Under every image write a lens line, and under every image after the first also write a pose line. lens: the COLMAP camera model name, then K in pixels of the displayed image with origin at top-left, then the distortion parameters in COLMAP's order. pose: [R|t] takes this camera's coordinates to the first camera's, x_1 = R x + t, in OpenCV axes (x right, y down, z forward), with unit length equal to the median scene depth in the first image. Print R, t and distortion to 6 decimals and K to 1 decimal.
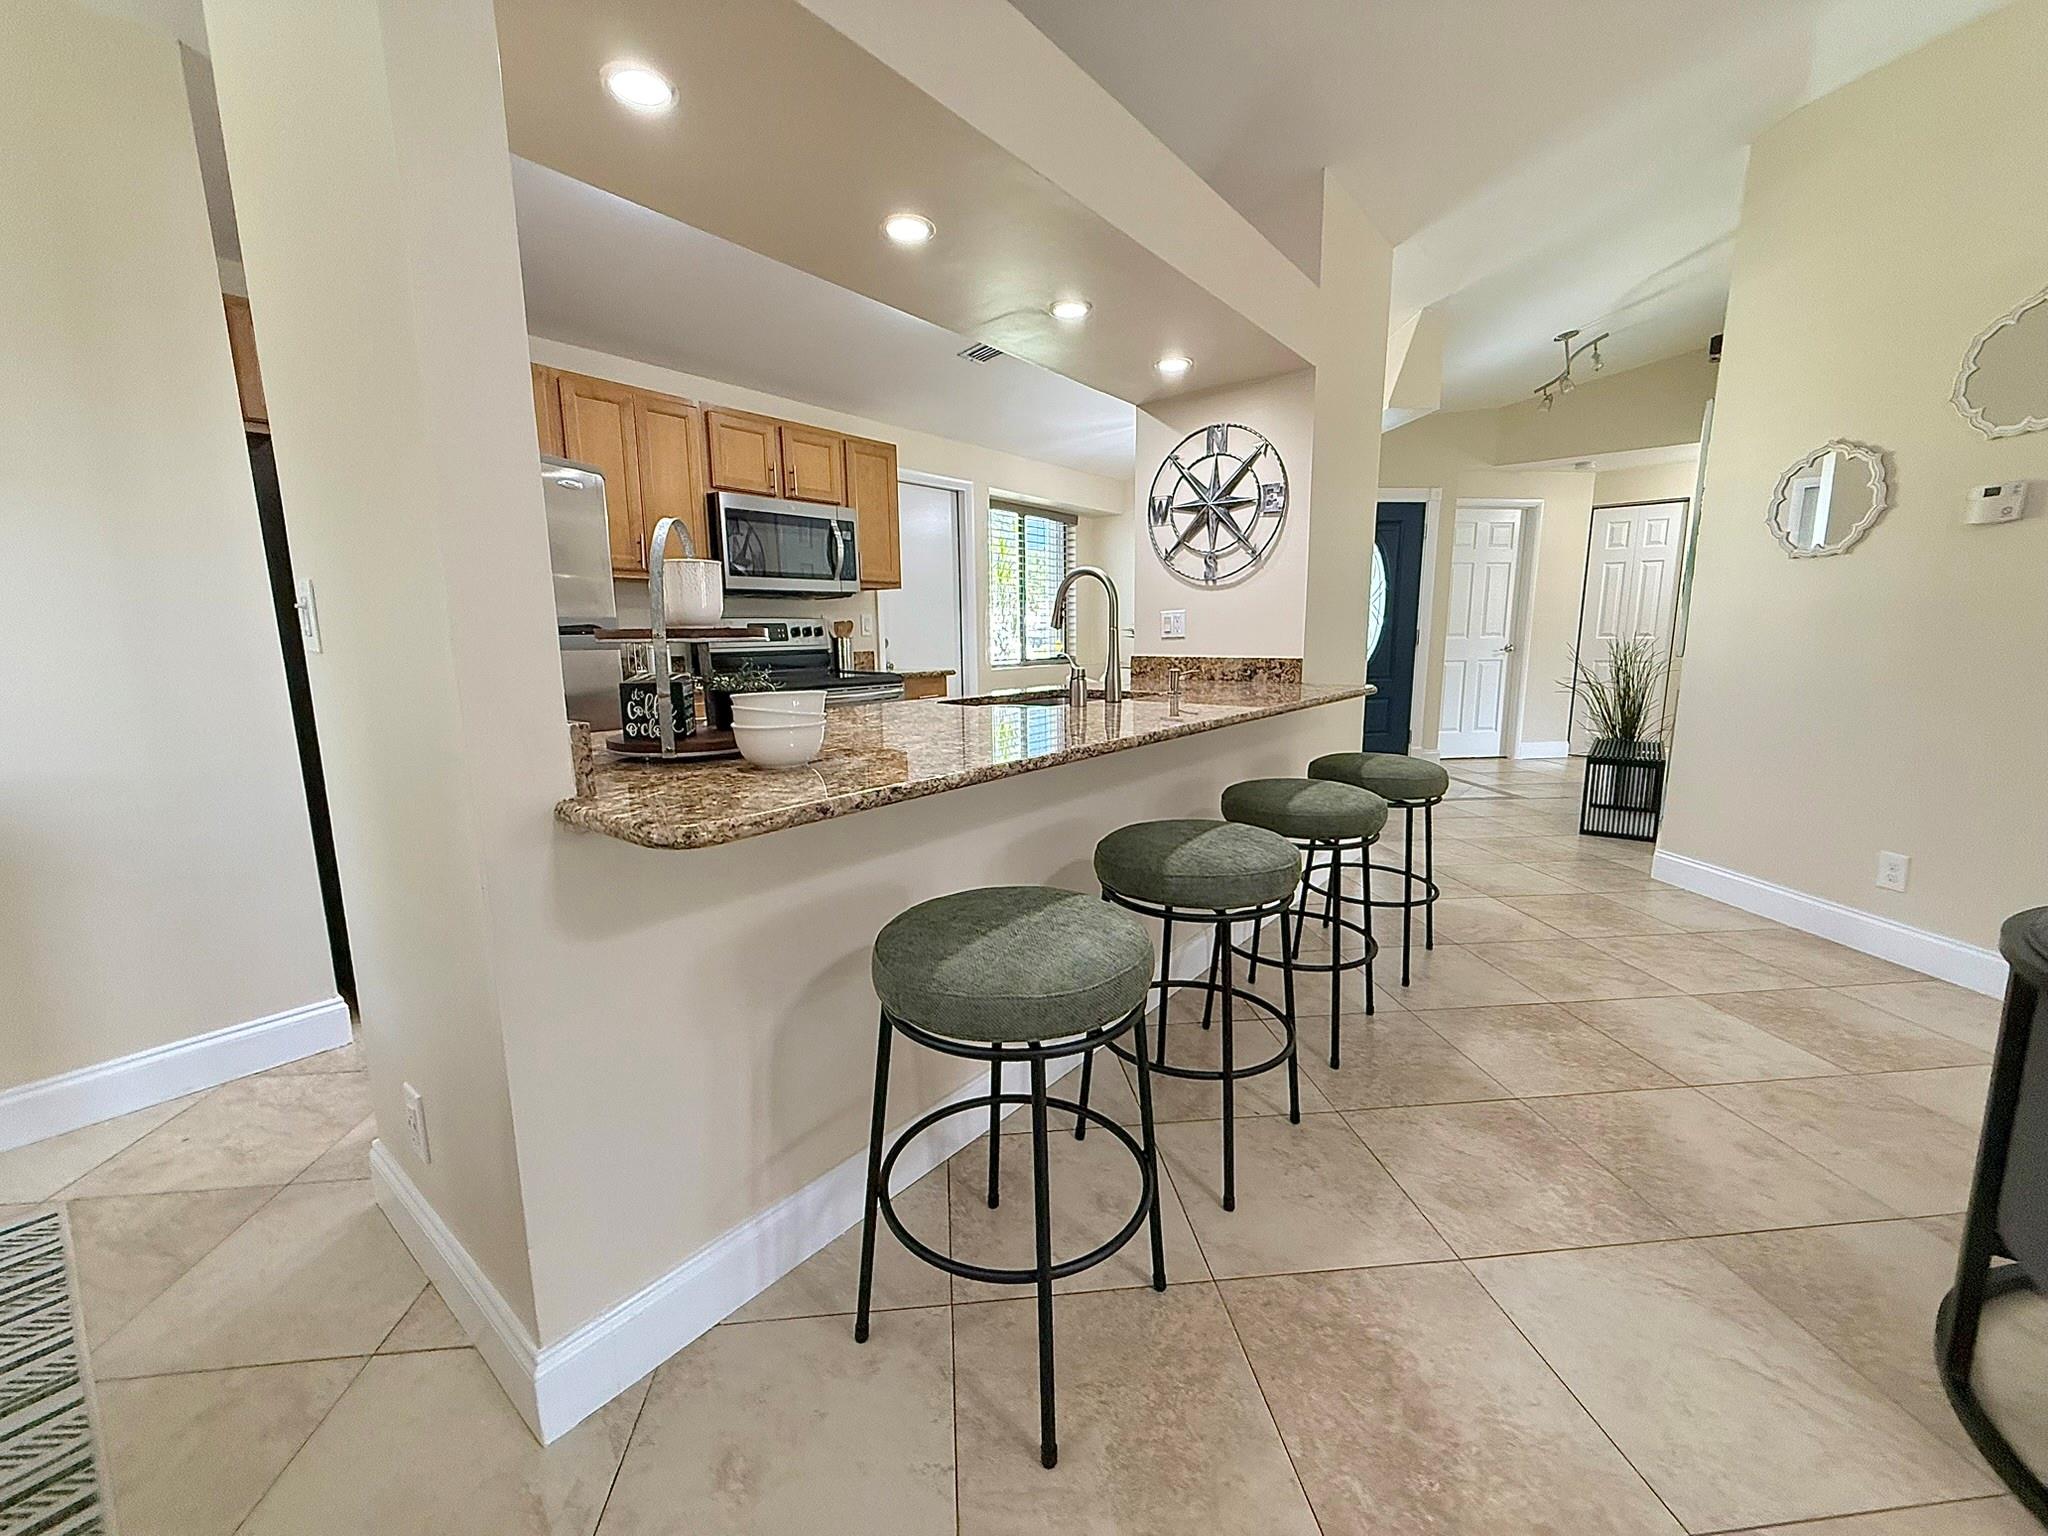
lens RADIAL K [[815.5, 0, 1023.4], [0, 815.5, 762.6], [0, 0, 1]] dist [-0.000920, 0.000407]
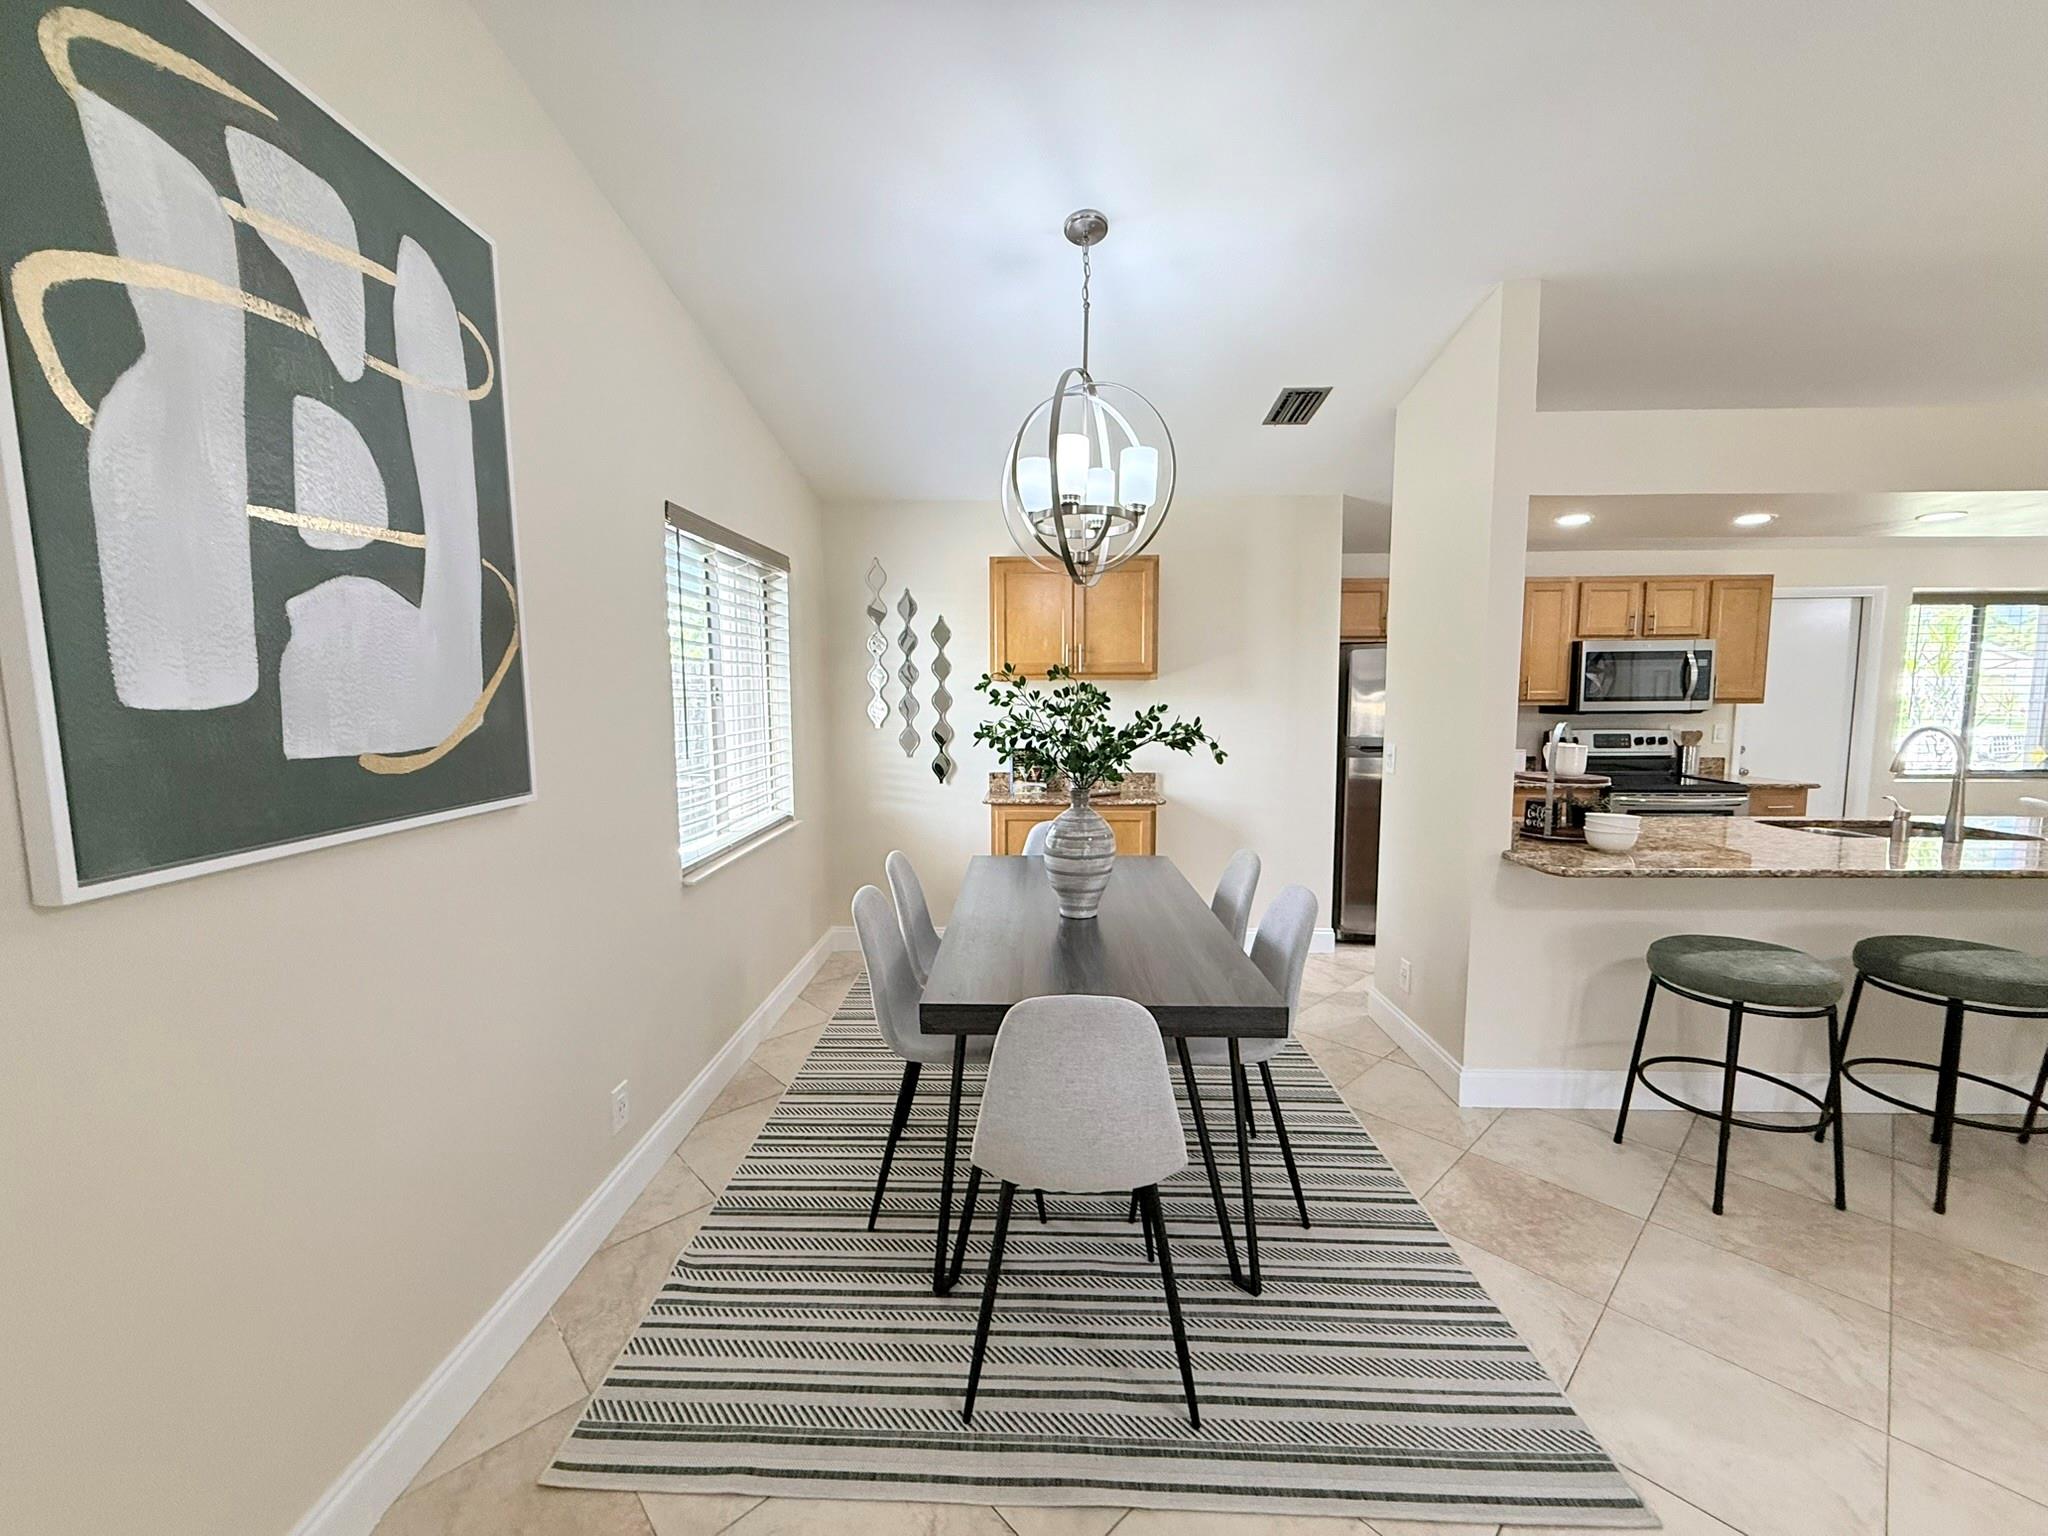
lens RADIAL K [[815.5, 0, 1016.3], [0, 815.5, 771.4], [0, 0, 1]] dist [-0.000920, 0.000407]
pose [[0.597501, 0.086224, -0.797219, 0.233883], [-0.130891, 0.991355, 0.009121, -0.009306], [0.791113, 0.098899, 0.603622, -0.782335]]
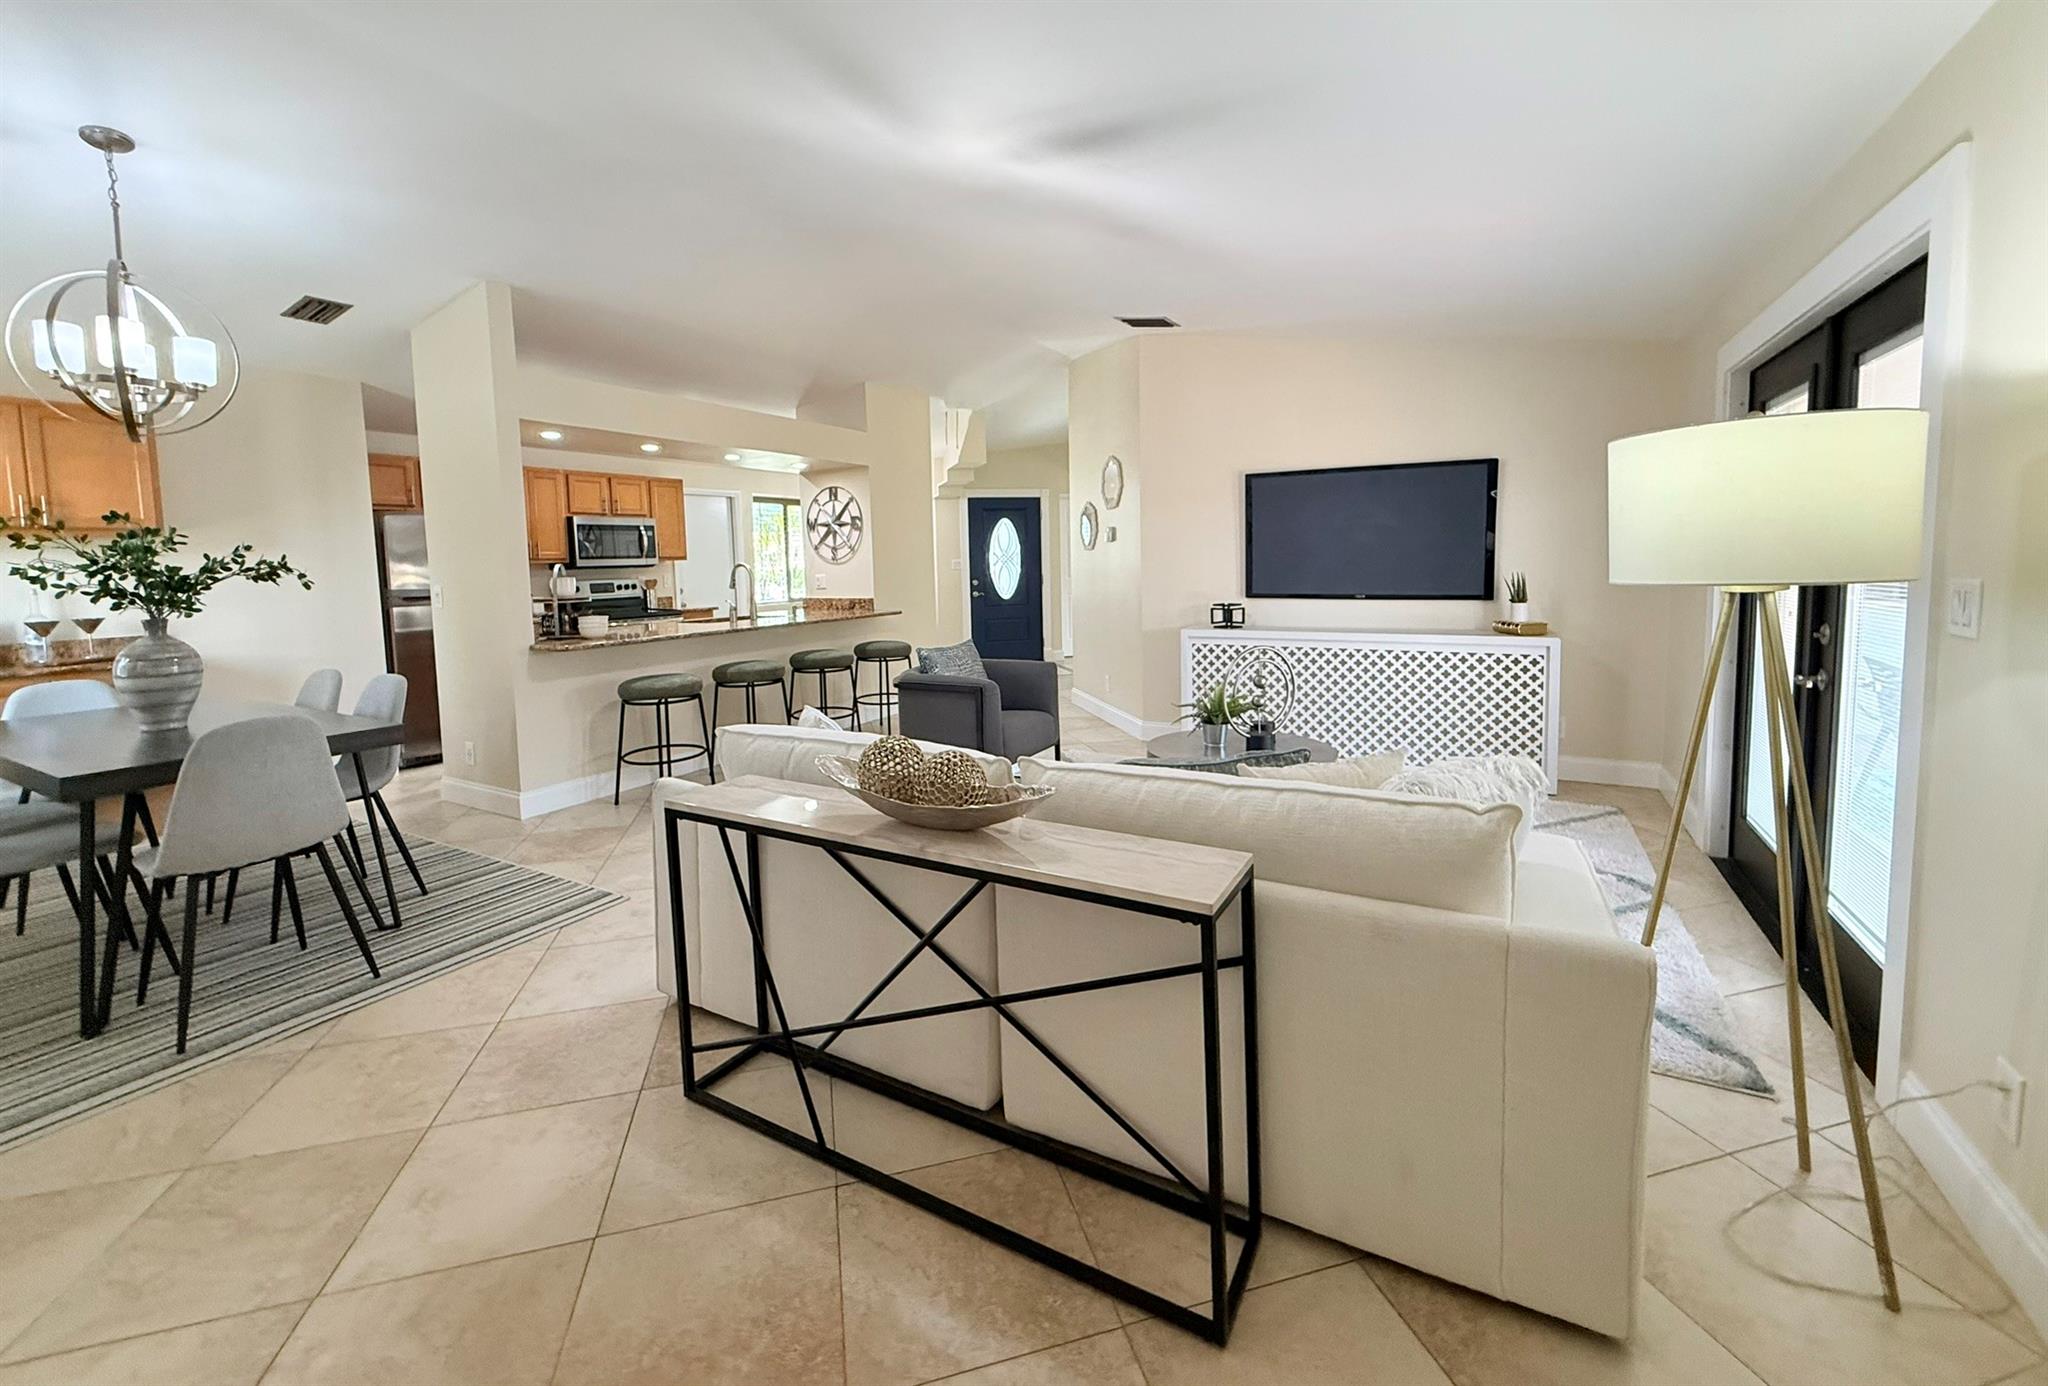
lens RADIAL K [[818.0, 0, 1024.0], [0, 818.0, 616.8], [0, 0, 1]] dist [-0.003626, 0.000245]
pose [[0.988123, -0.023375, 0.151875, 0.526876], [0.037496, 0.995164, -0.090785, 0.160372], [-0.149018, 0.095401, 0.984222, -1.439699]]
